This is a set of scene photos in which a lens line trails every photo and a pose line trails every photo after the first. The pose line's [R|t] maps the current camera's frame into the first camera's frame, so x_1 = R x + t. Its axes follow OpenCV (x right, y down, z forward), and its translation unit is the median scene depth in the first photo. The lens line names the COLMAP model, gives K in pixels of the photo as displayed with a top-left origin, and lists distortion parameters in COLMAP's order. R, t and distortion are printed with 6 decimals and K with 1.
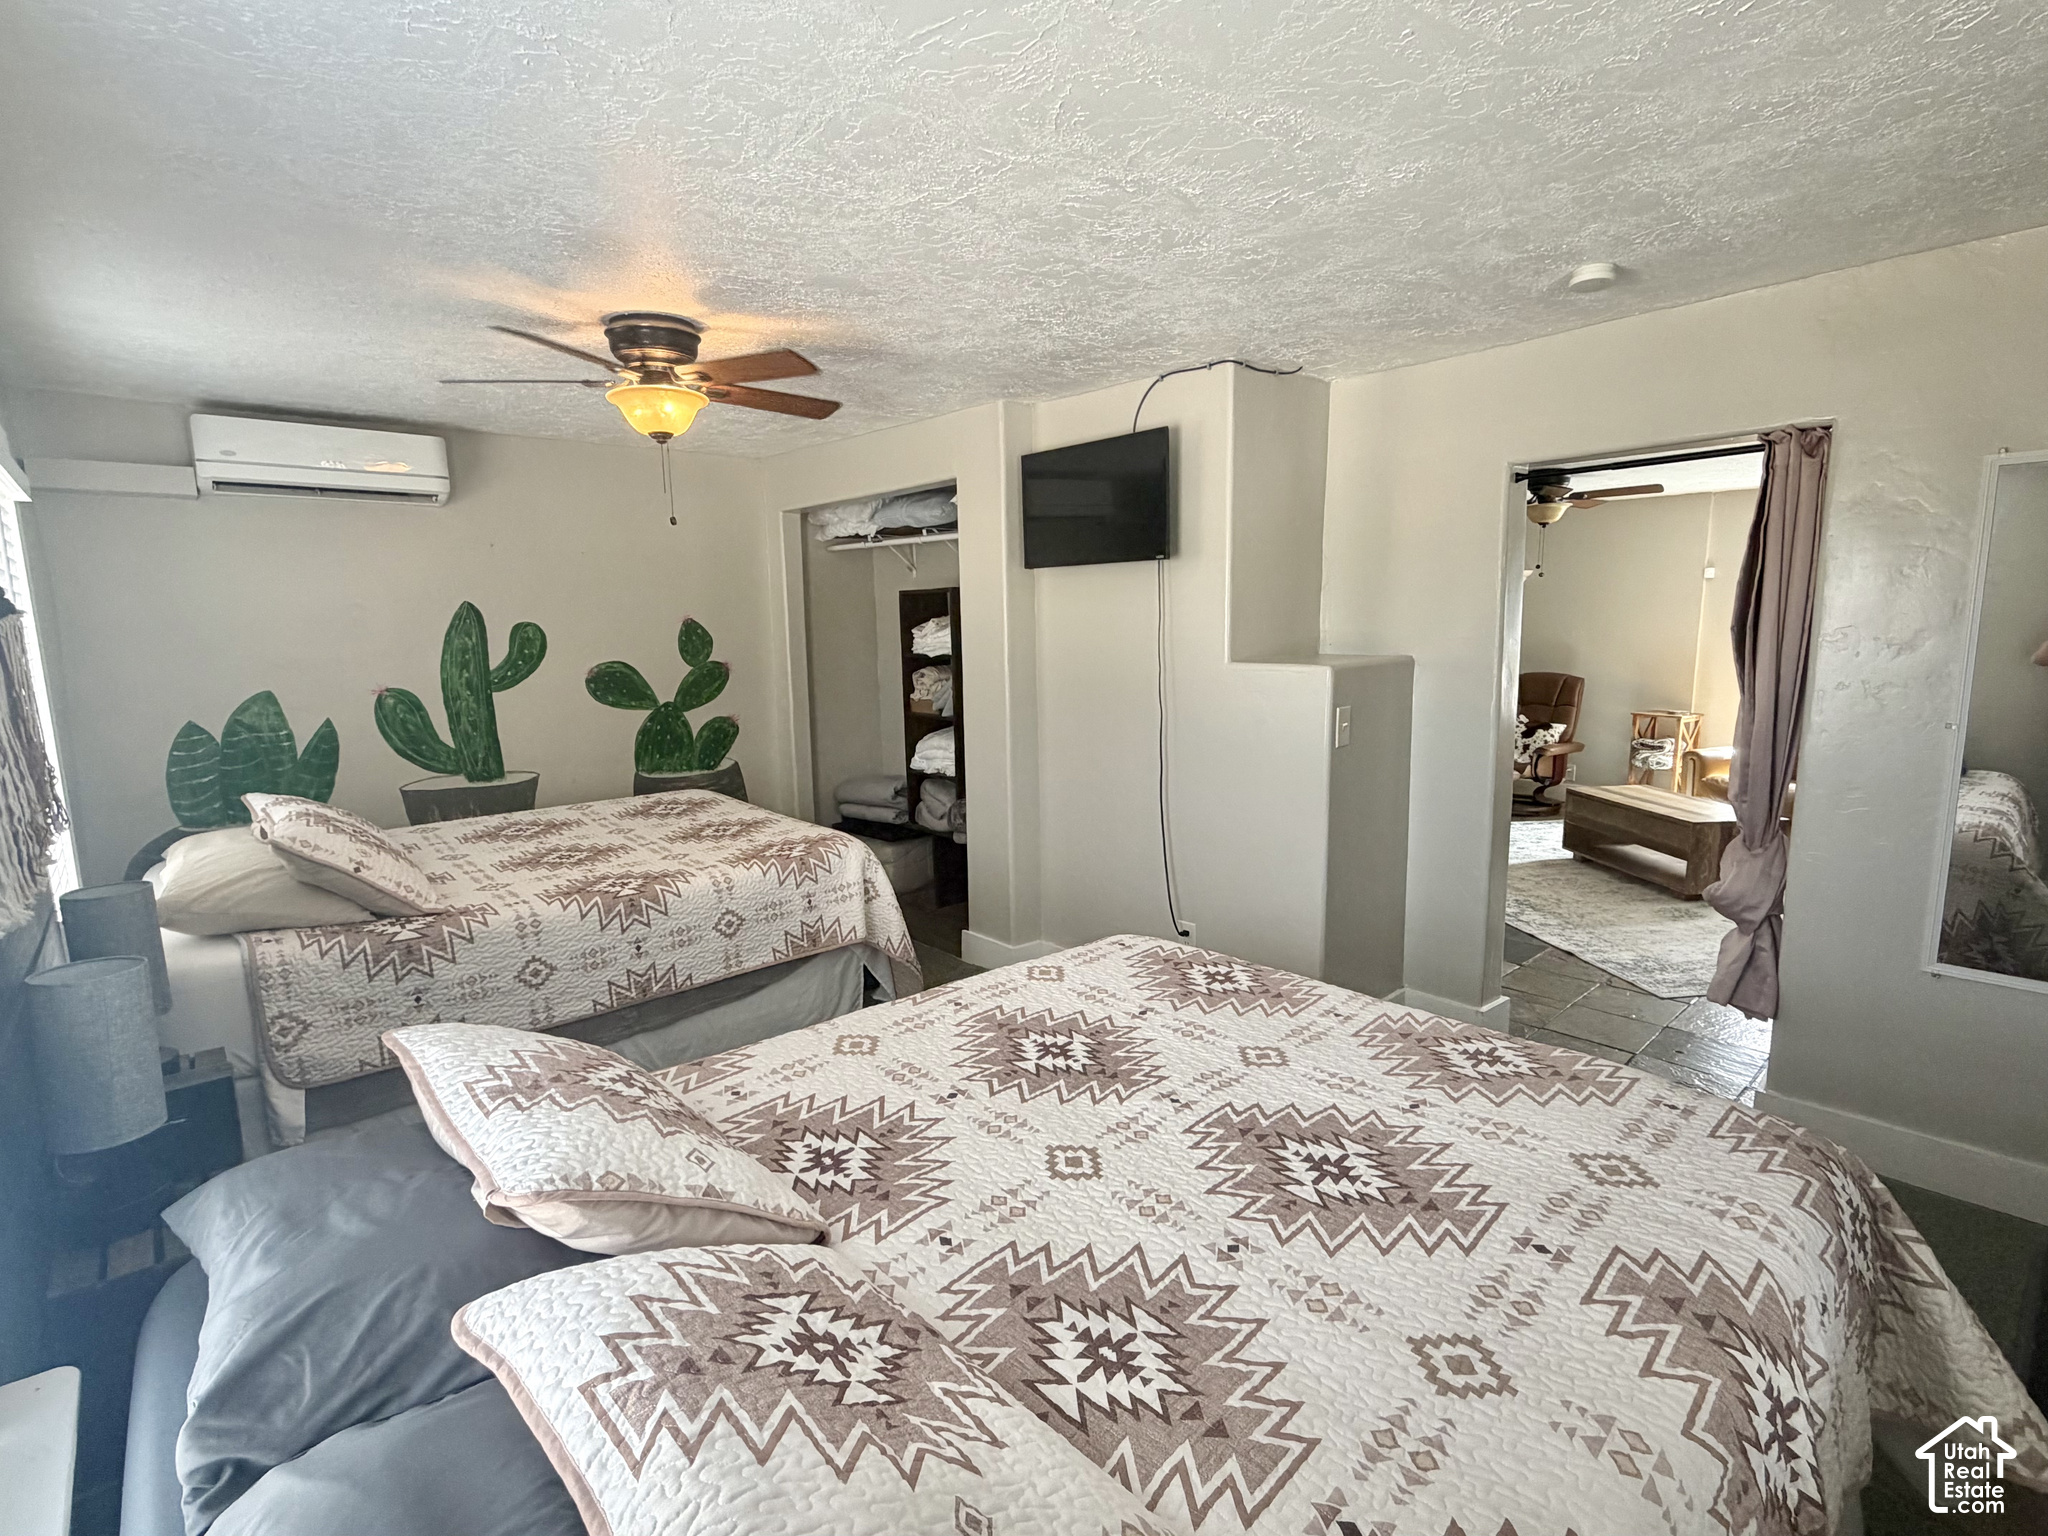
lens RADIAL K [[980.5, 0, 1022.2], [0, 980.5, 770.5], [0, 0, 1]] dist [-0.000941, 0.000806]
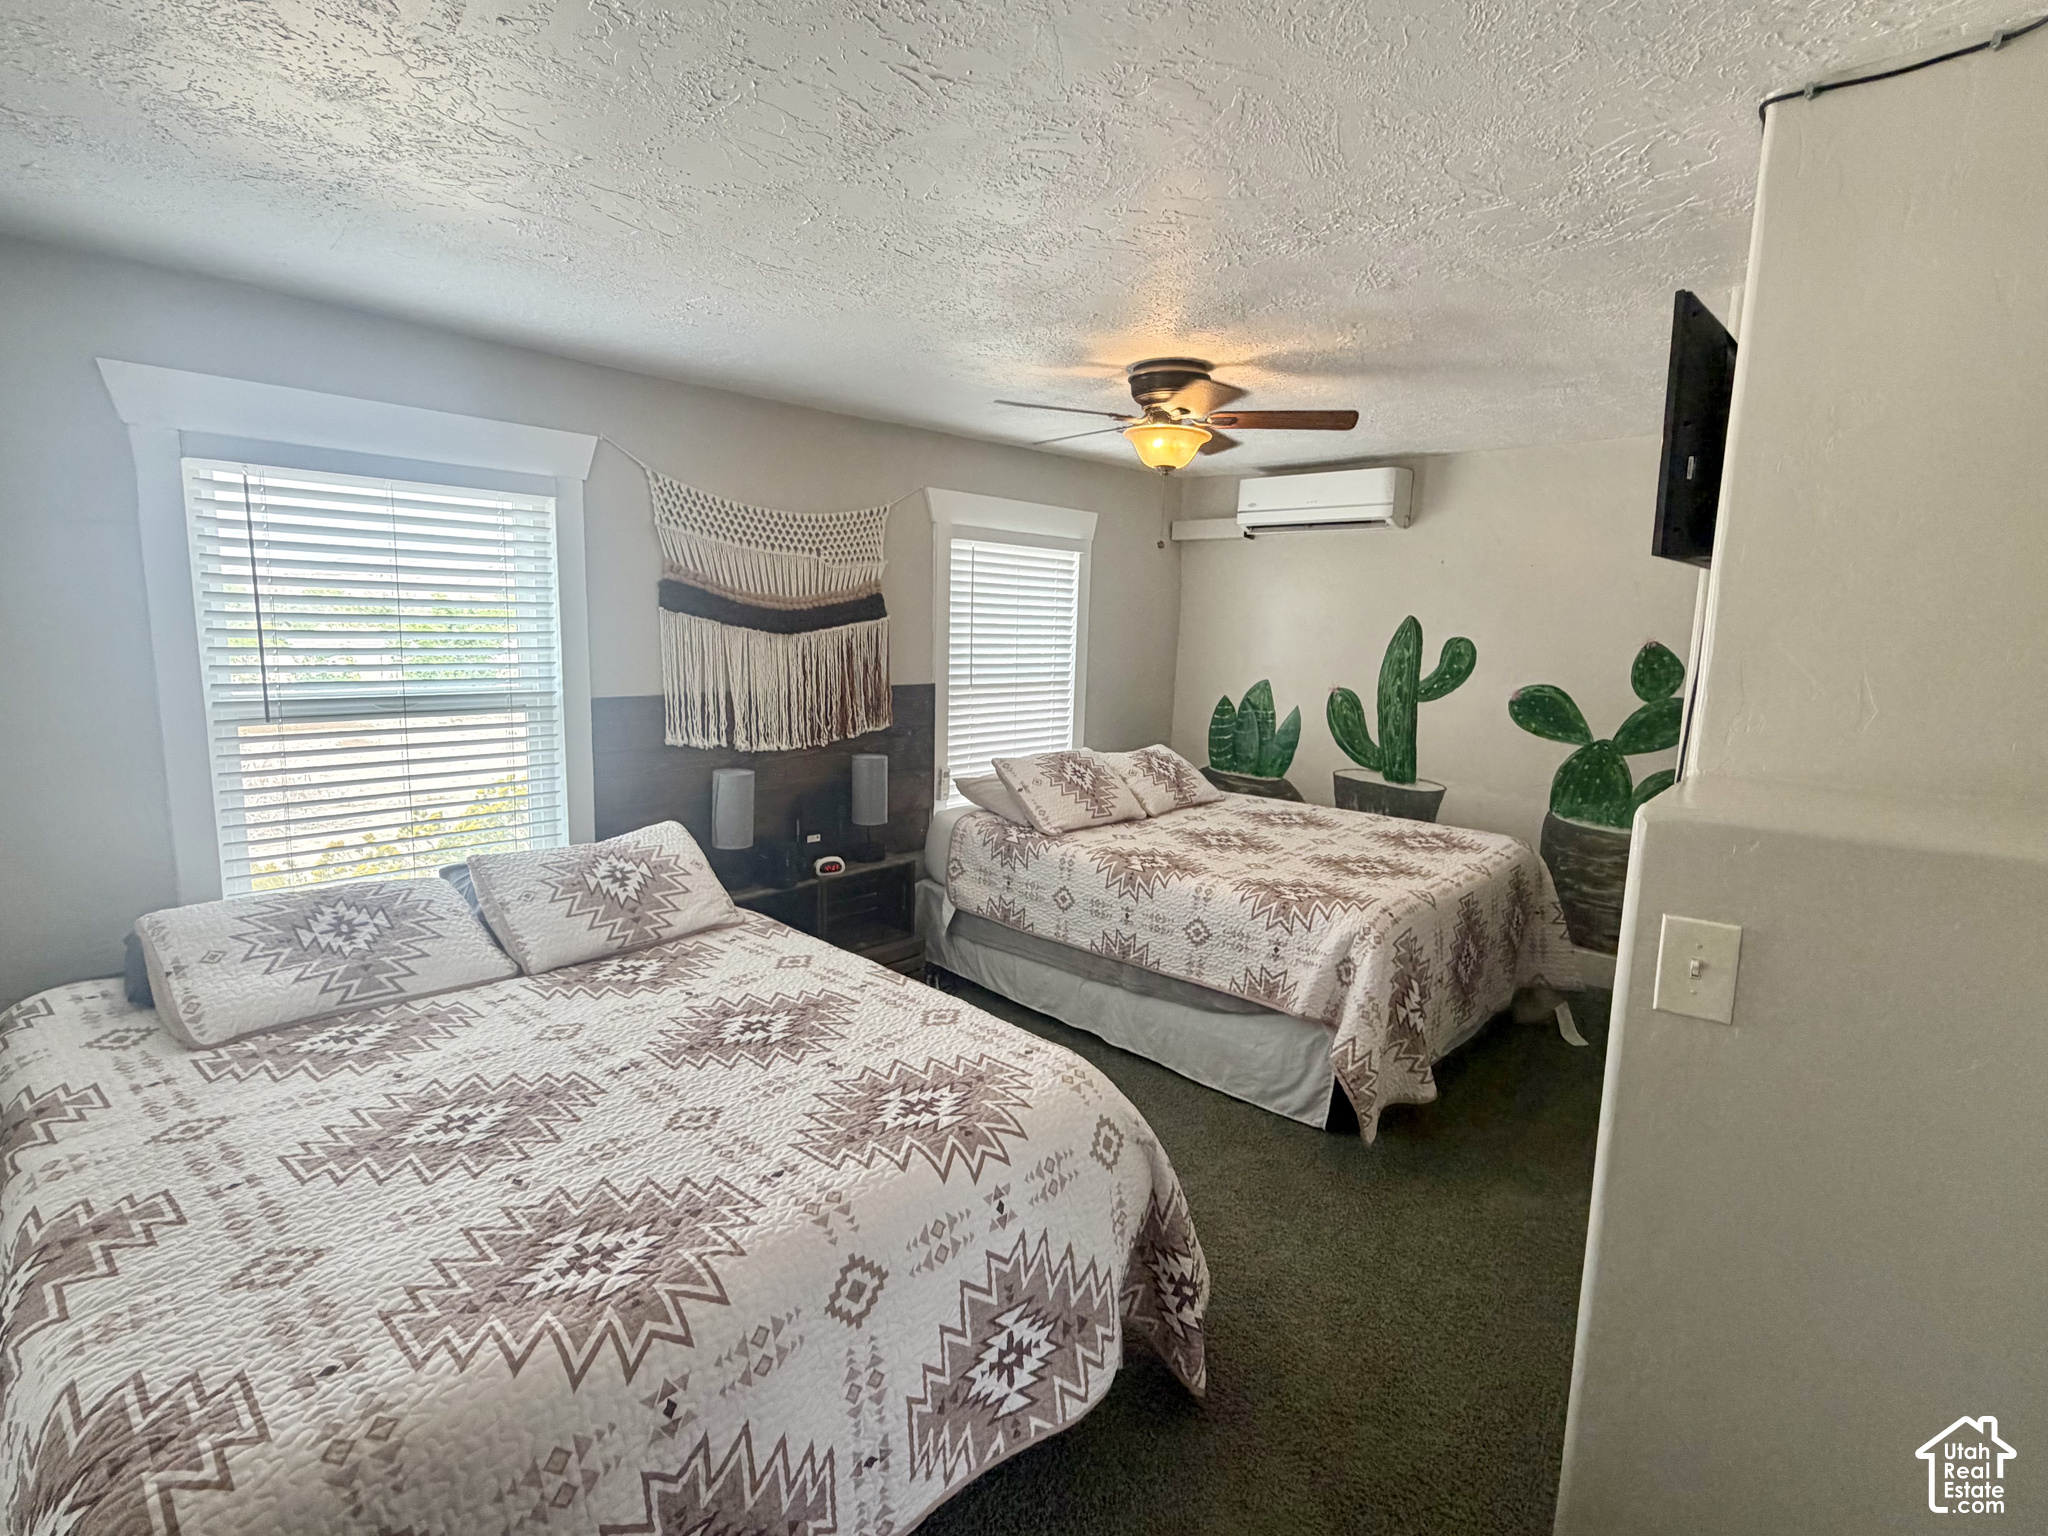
lens RADIAL K [[980.5, 0, 1022.2], [0, 980.5, 770.5], [0, 0, 1]] dist [-0.000941, 0.000806]
pose [[0.101709, 0.171610, -0.979901, 0.476554], [-0.180918, 0.971774, 0.151408, -0.094196], [0.978225, 0.161882, 0.129885, 0.477608]]
